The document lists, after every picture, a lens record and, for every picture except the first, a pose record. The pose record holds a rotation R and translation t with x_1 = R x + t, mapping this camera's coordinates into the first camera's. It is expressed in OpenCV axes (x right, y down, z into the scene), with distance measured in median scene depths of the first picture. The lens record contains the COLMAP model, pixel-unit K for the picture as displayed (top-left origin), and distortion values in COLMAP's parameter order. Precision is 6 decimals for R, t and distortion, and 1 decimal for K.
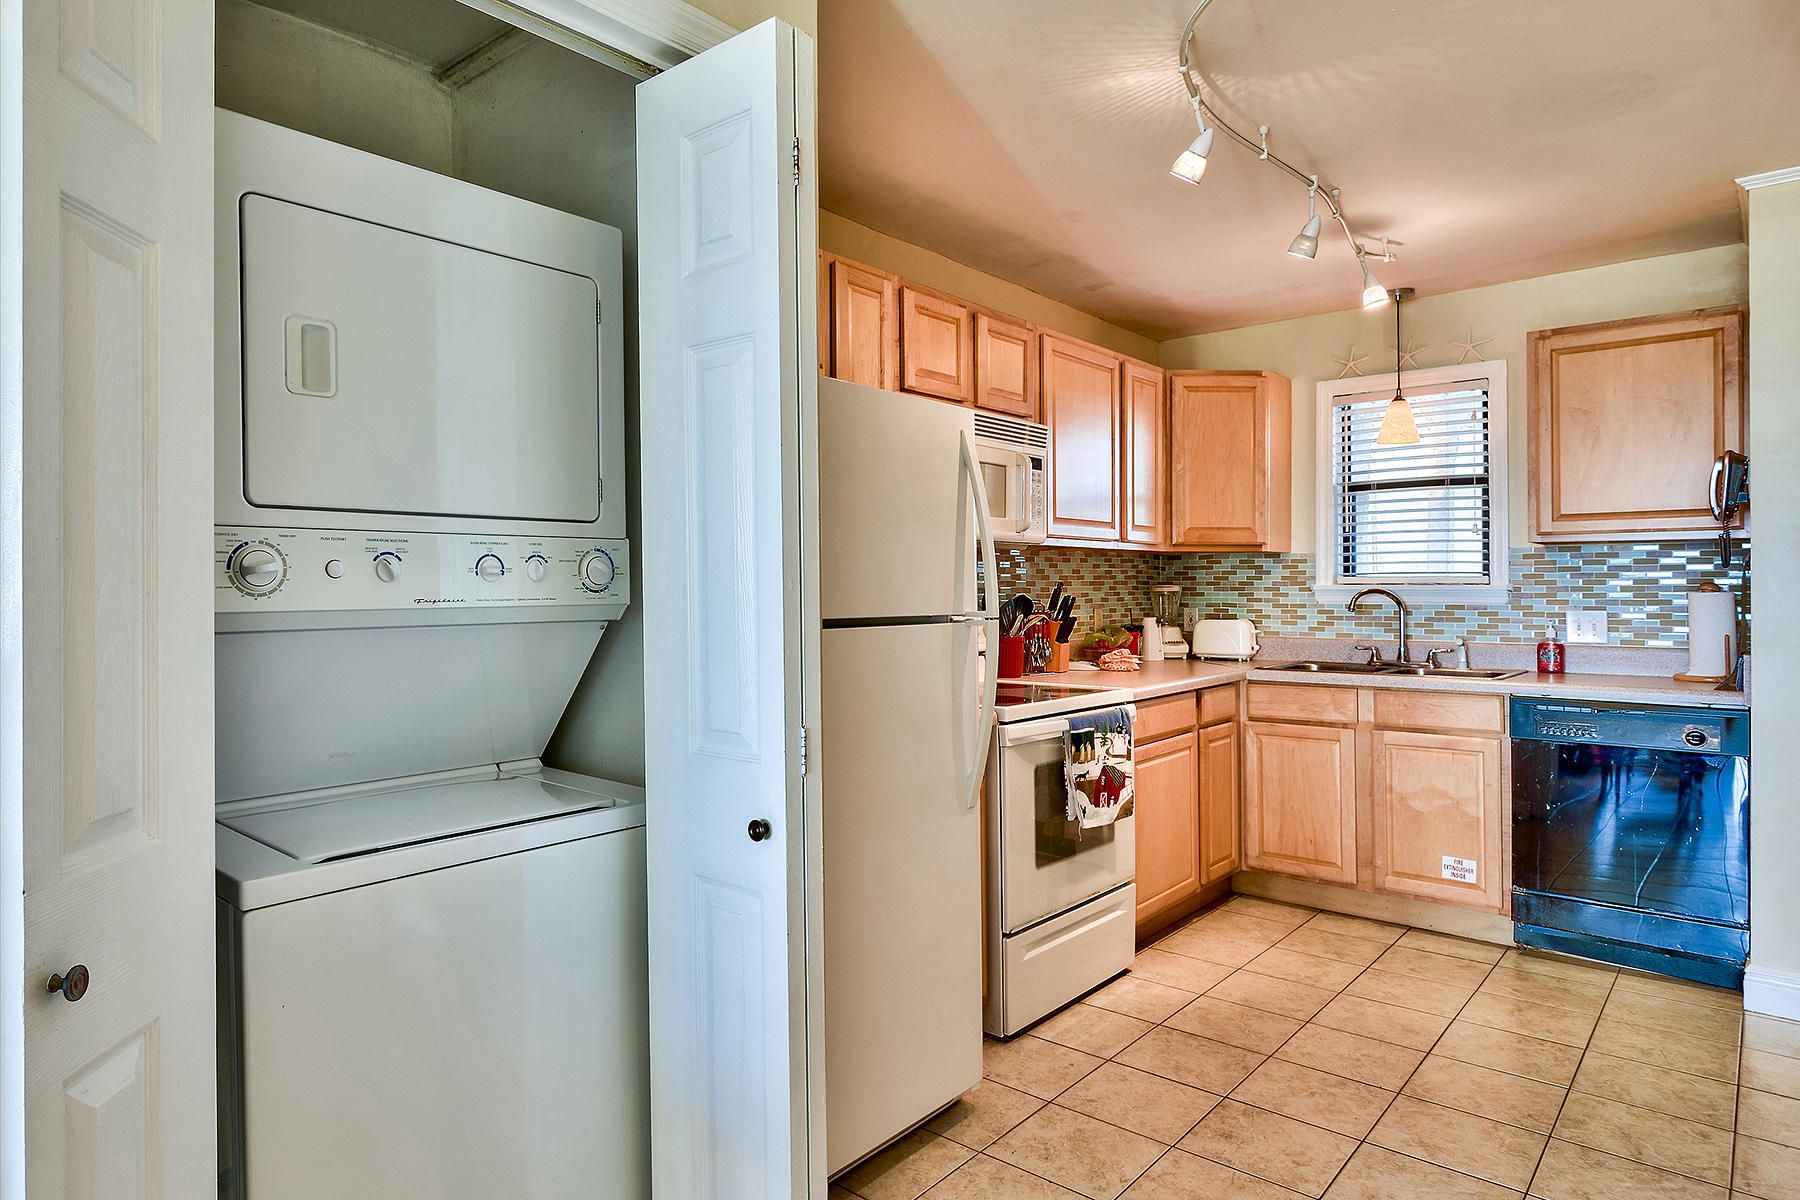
lens RADIAL K [[1042.7, 0, 775.9], [0, 1042.7, 589.4], [0, 0, 1]] dist [-0.001356, -0.000792]
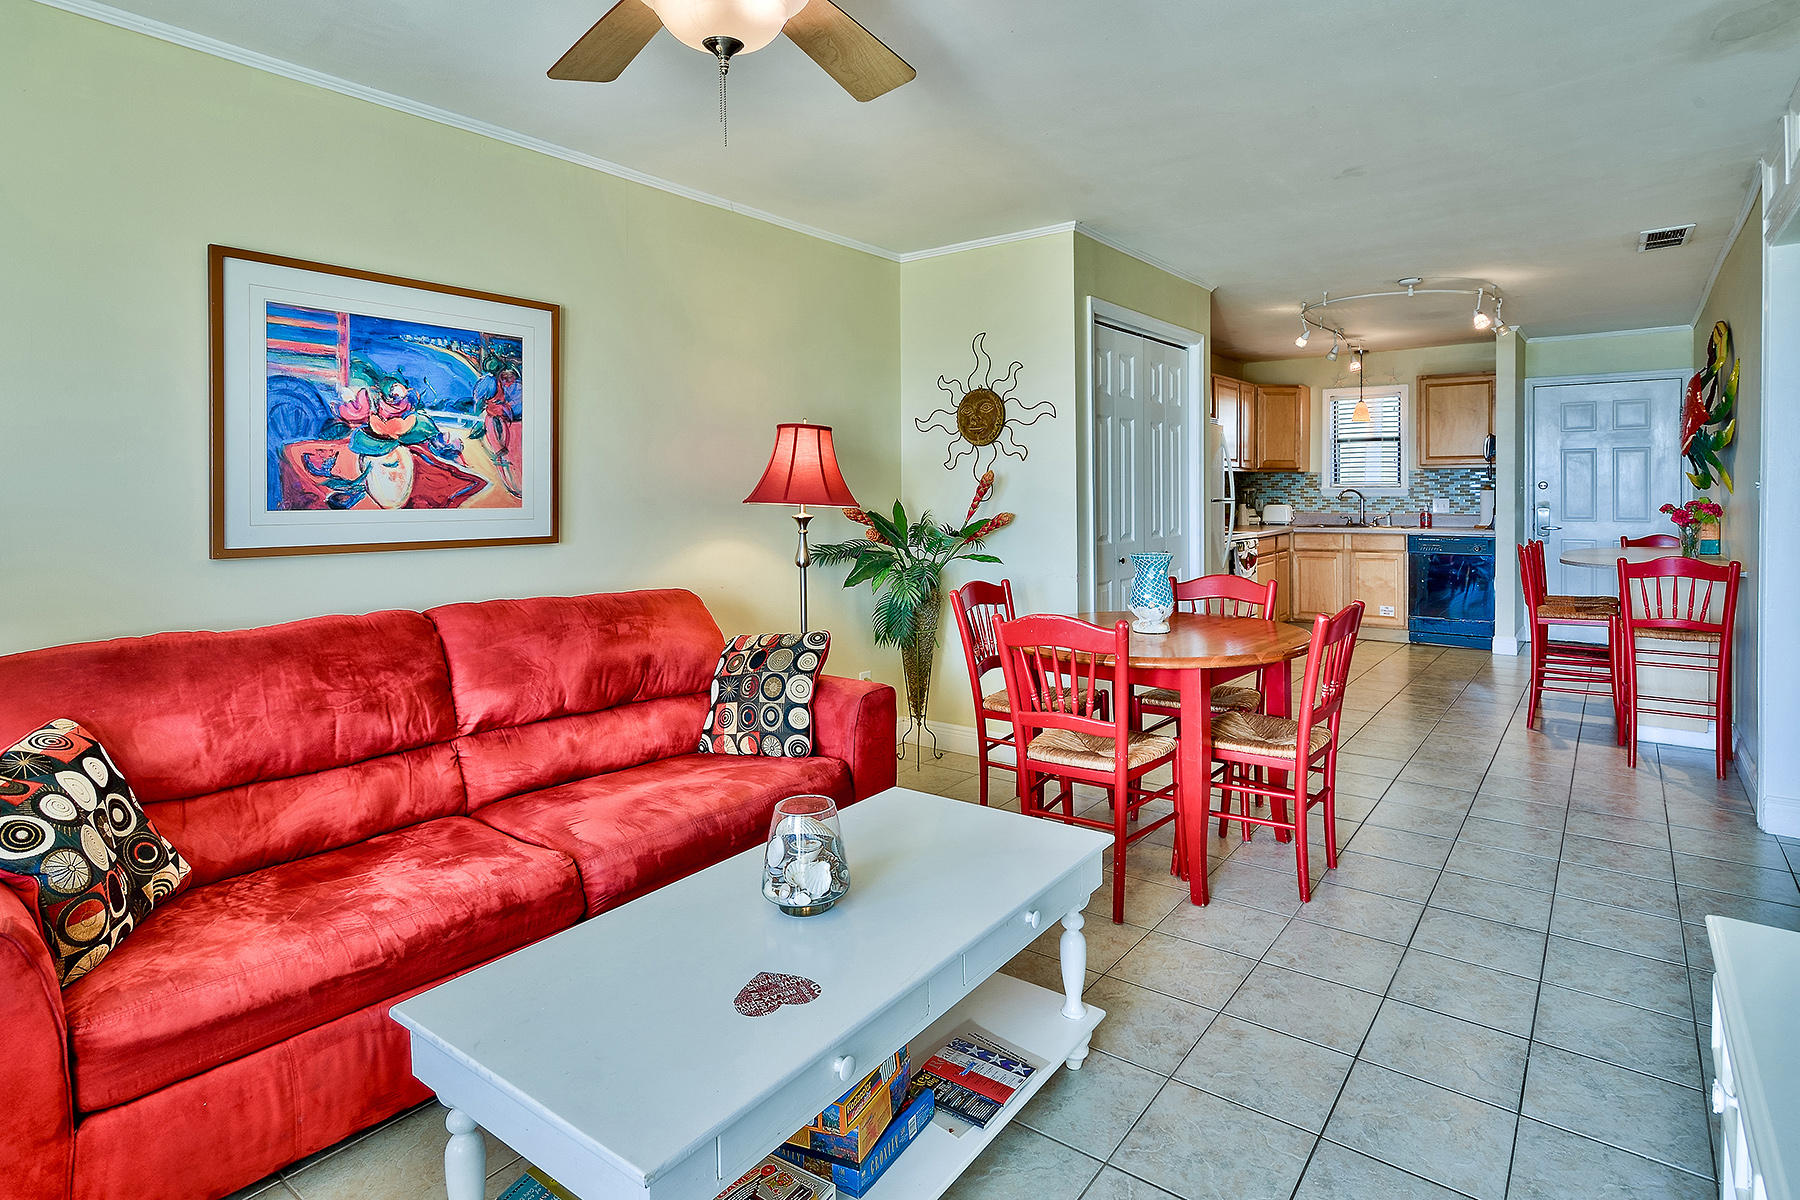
lens RADIAL K [[915.7, 0, 903.2], [0, 915.7, 508.8], [0, 0, 1]] dist [-0.000881, -0.000127]
pose [[0.994952, -0.005203, 0.100221, -0.562218], [0.003350, 0.999820, 0.018649, 0.001543], [-0.100300, -0.018219, 0.994790, -0.831007]]
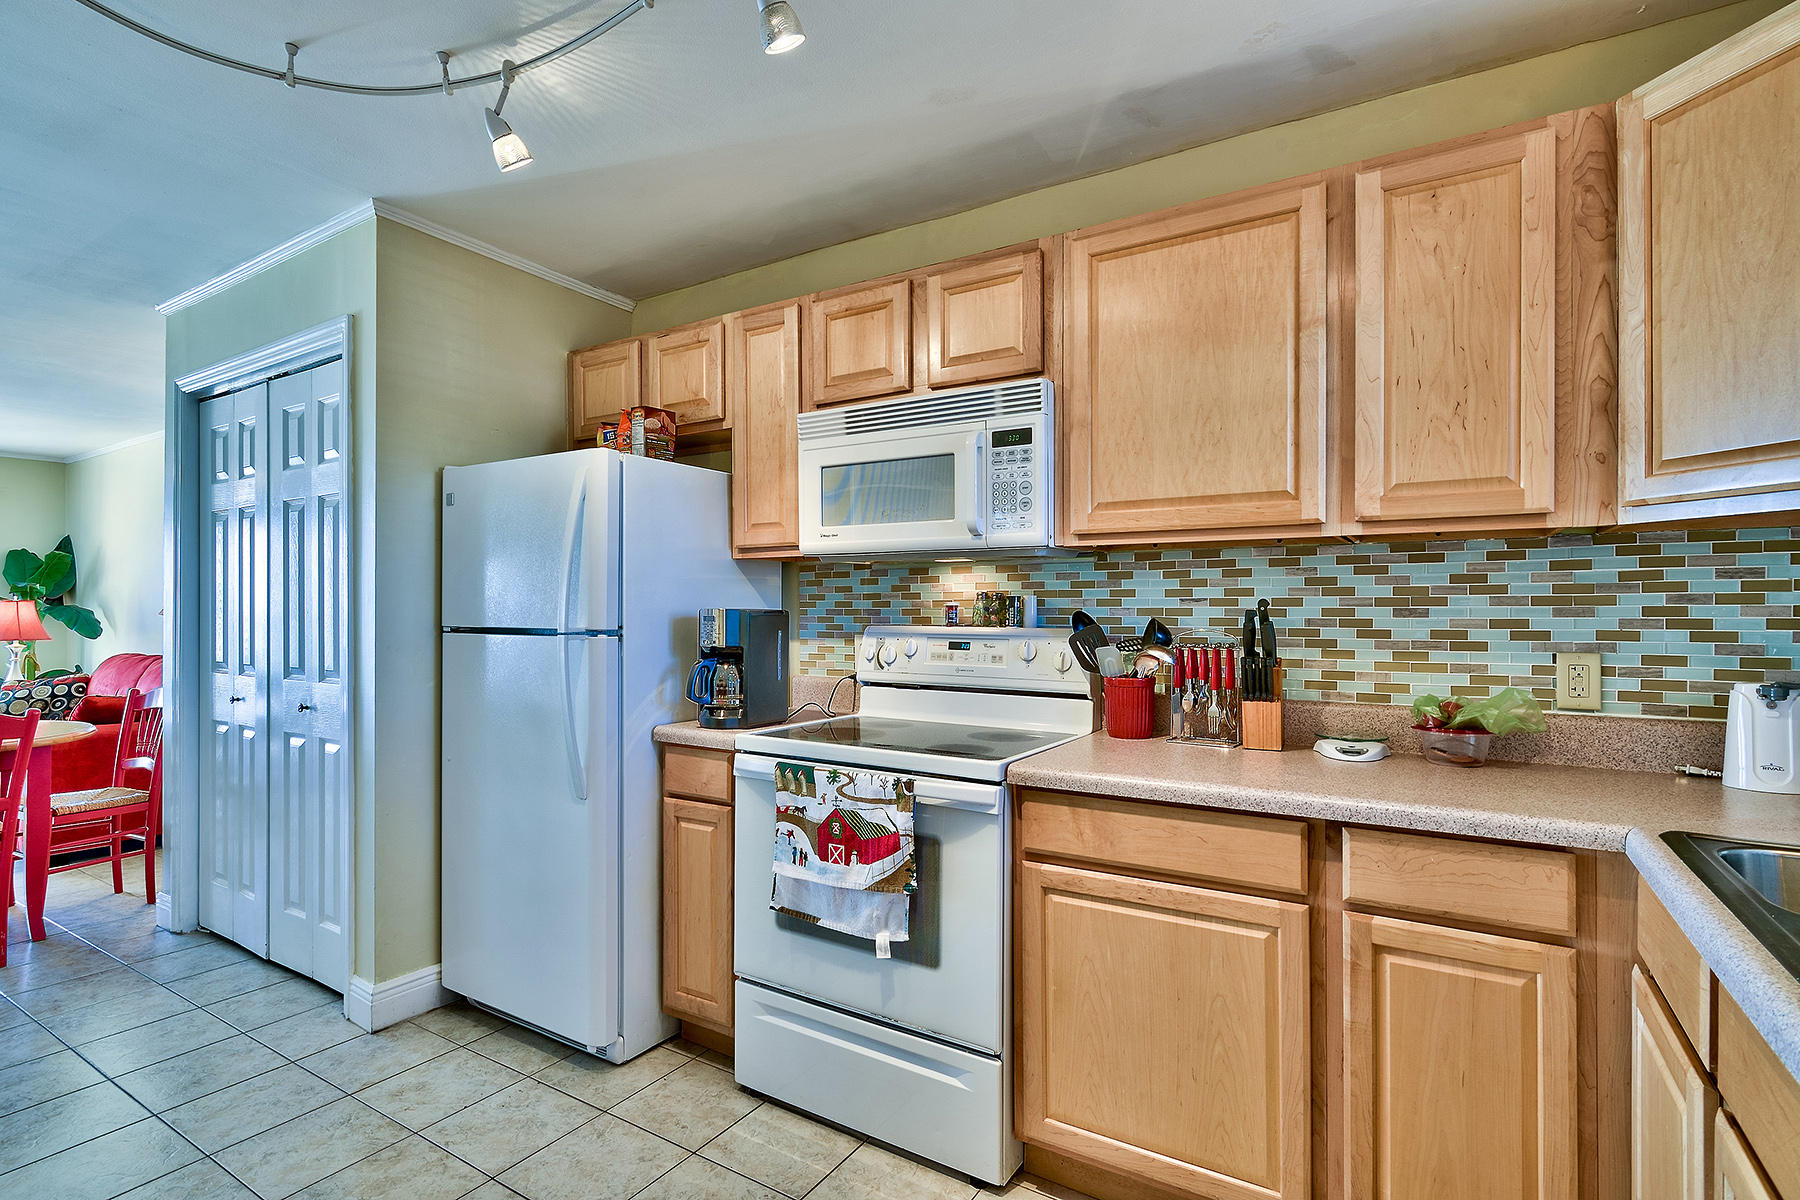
lens RADIAL K [[864.2, 0, 870.5], [0, 864.2, 604.7], [0, 0, 1]] dist [-0.000290, 0.000467]
pose [[0.197778, 0.003276, -0.980241, 0.734194], [-0.003283, 0.999991, 0.002679, -0.004543], [0.980241, 0.002688, 0.197787, 0.699245]]
